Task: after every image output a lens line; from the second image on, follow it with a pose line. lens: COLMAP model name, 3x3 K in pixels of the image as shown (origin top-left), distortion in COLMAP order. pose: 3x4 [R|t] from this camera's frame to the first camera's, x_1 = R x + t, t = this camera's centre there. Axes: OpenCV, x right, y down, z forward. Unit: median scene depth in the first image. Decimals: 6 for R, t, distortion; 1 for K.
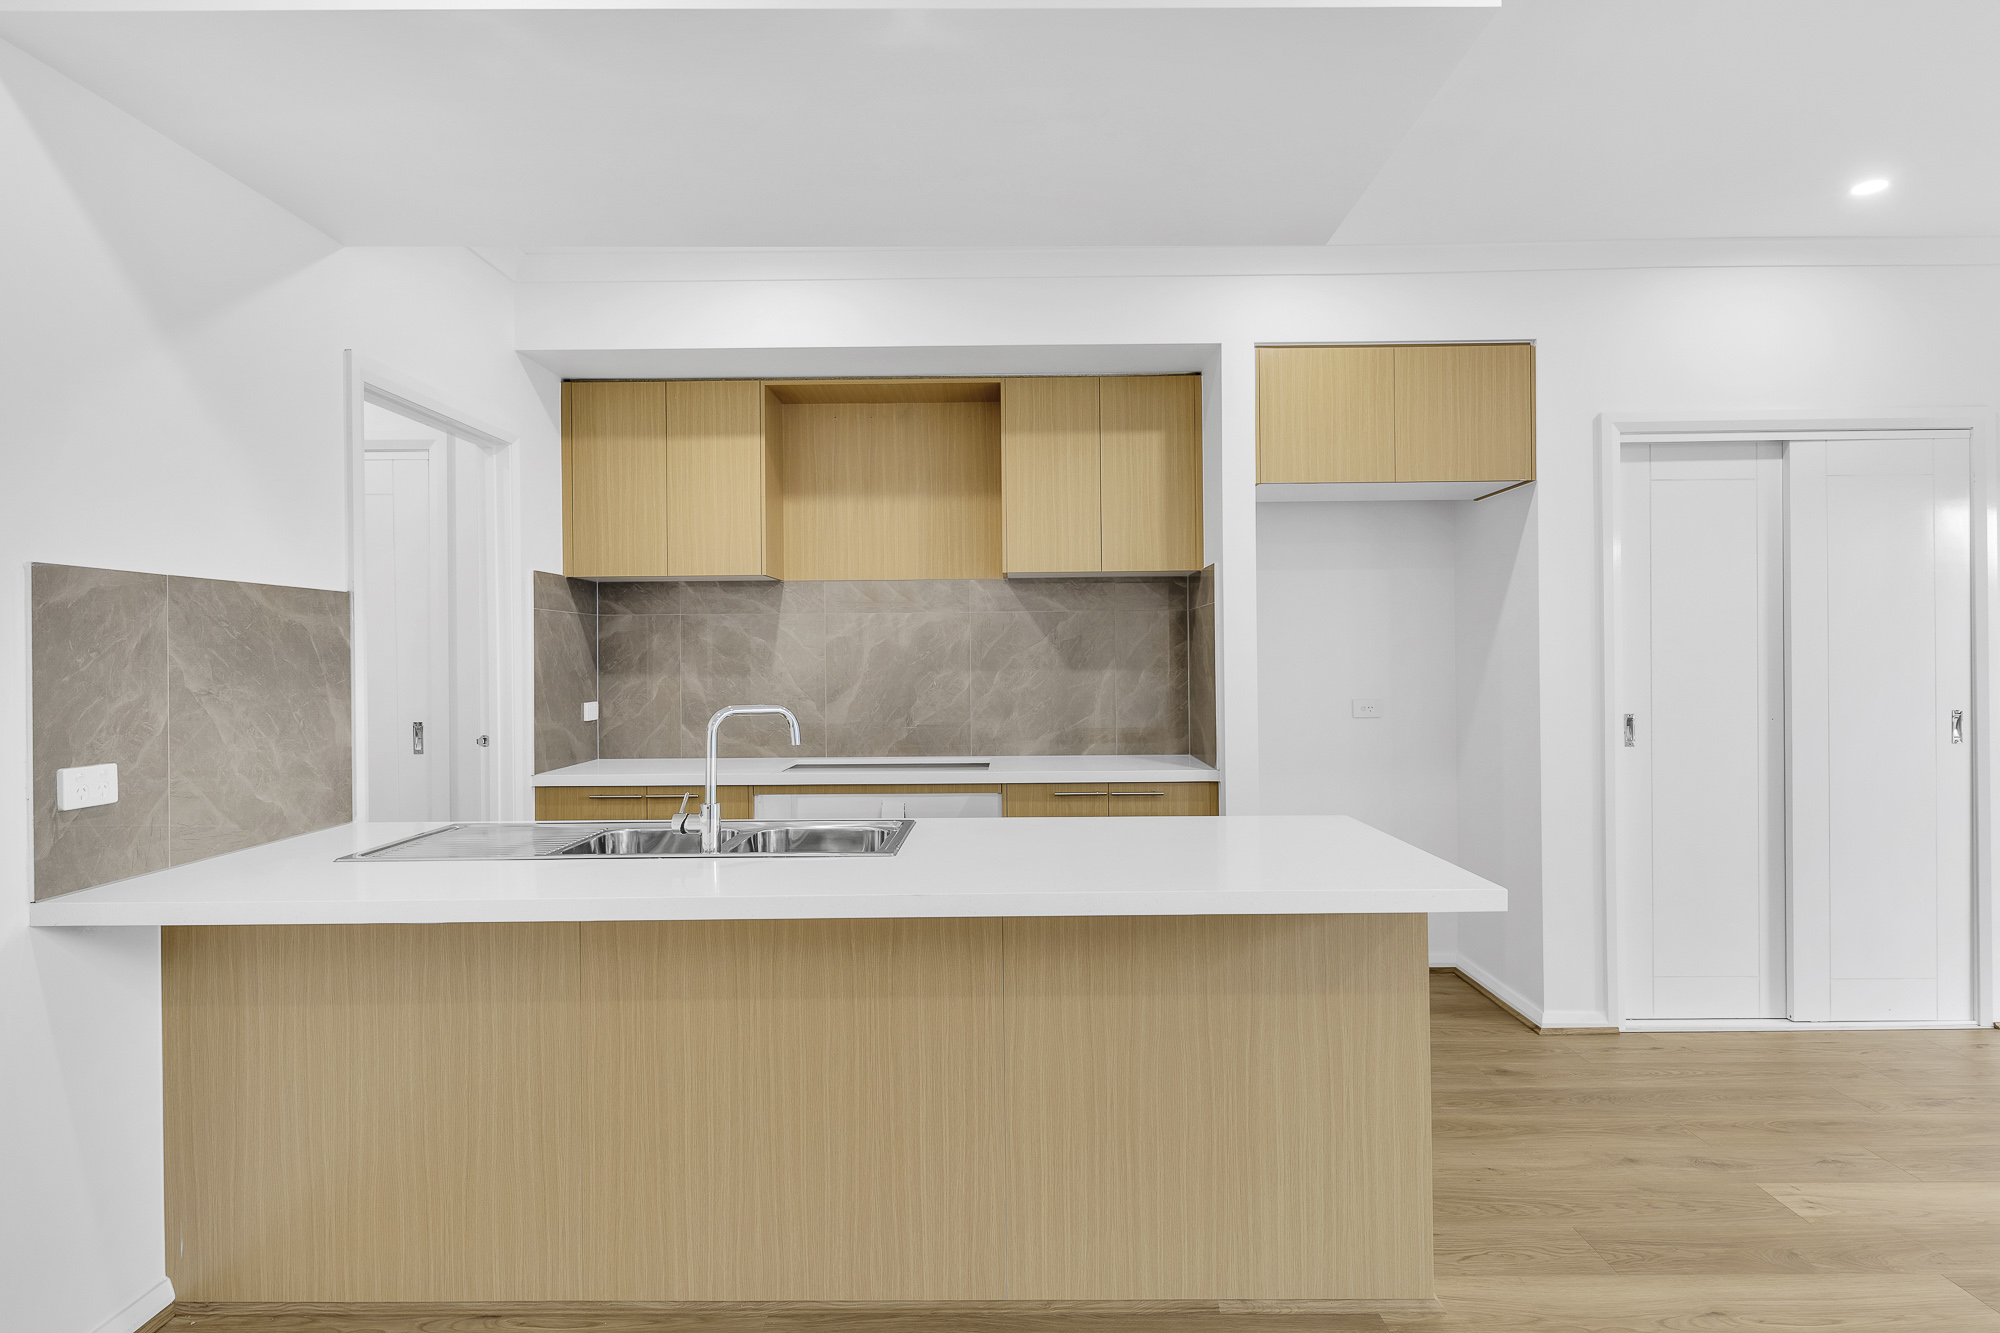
lens RADIAL K [[1055.3, 0, 1000.0], [0, 1055.3, 666.5], [0, 0, 1]] dist [0.019793, -0.016030]
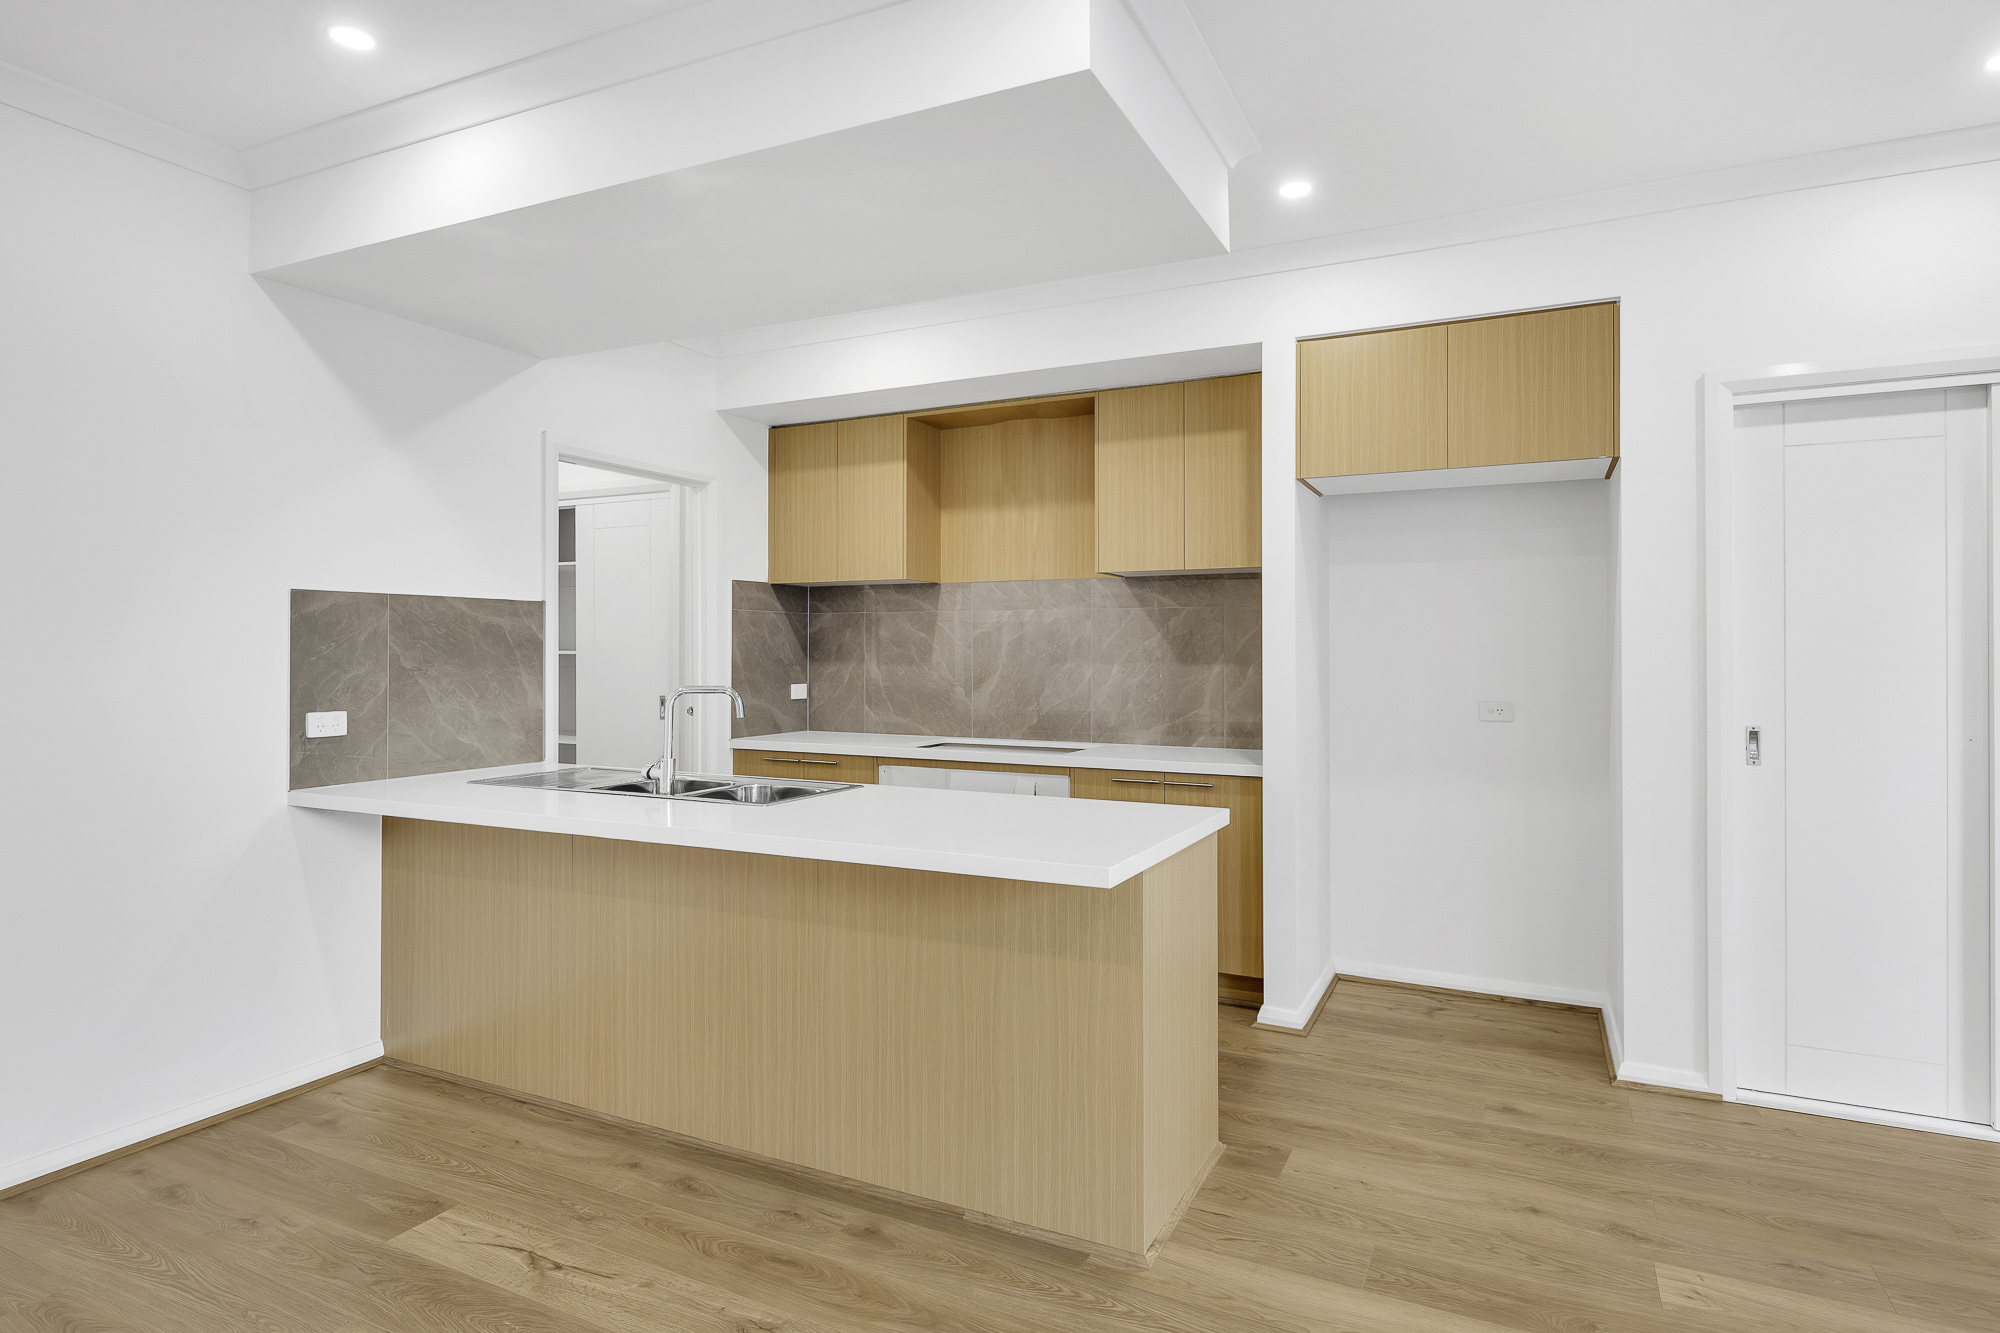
lens RADIAL K [[1061.9, 0, 999.6], [0, 1061.9, 652.0], [0, 0, 1]] dist [0.018723, -0.016972]
pose [[0.901257, 0.010369, -0.433161, 0.419483], [-0.012724, 0.999916, -0.002537, -0.004177], [0.433099, 0.007798, 0.901313, -0.020511]]
